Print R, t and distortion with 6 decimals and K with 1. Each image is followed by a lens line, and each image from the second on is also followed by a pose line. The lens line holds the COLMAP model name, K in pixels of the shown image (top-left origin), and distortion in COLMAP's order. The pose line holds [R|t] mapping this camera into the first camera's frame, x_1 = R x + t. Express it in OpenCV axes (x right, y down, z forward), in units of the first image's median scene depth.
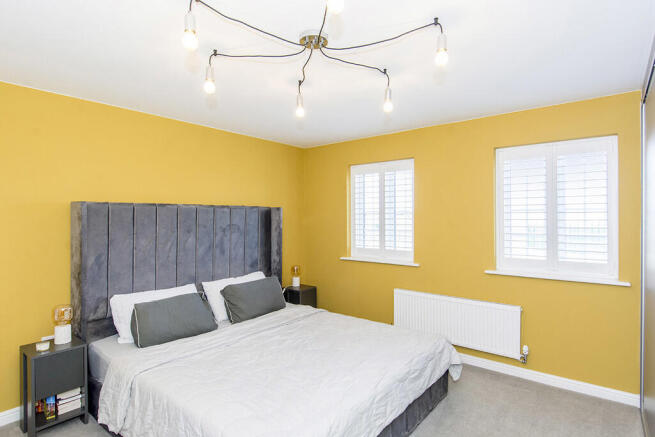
lens RADIAL K [[341.1, 0, 327.5], [0, 341.1, 218.5], [0, 0, 1]] dist [-0.001364, -0.000333]
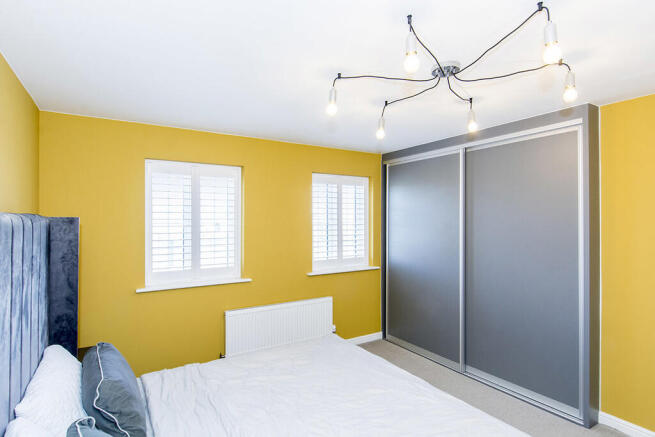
lens RADIAL K [[344.6, 0, 328.0], [0, 344.6, 224.3], [0, 0, 1]] dist [-0.001051, -0.000983]
pose [[0.331850, 0.006508, 0.943310, -0.499469], [0.019236, 0.999722, -0.013665, -0.000735], [-0.943136, 0.022680, 0.331633, 0.415053]]
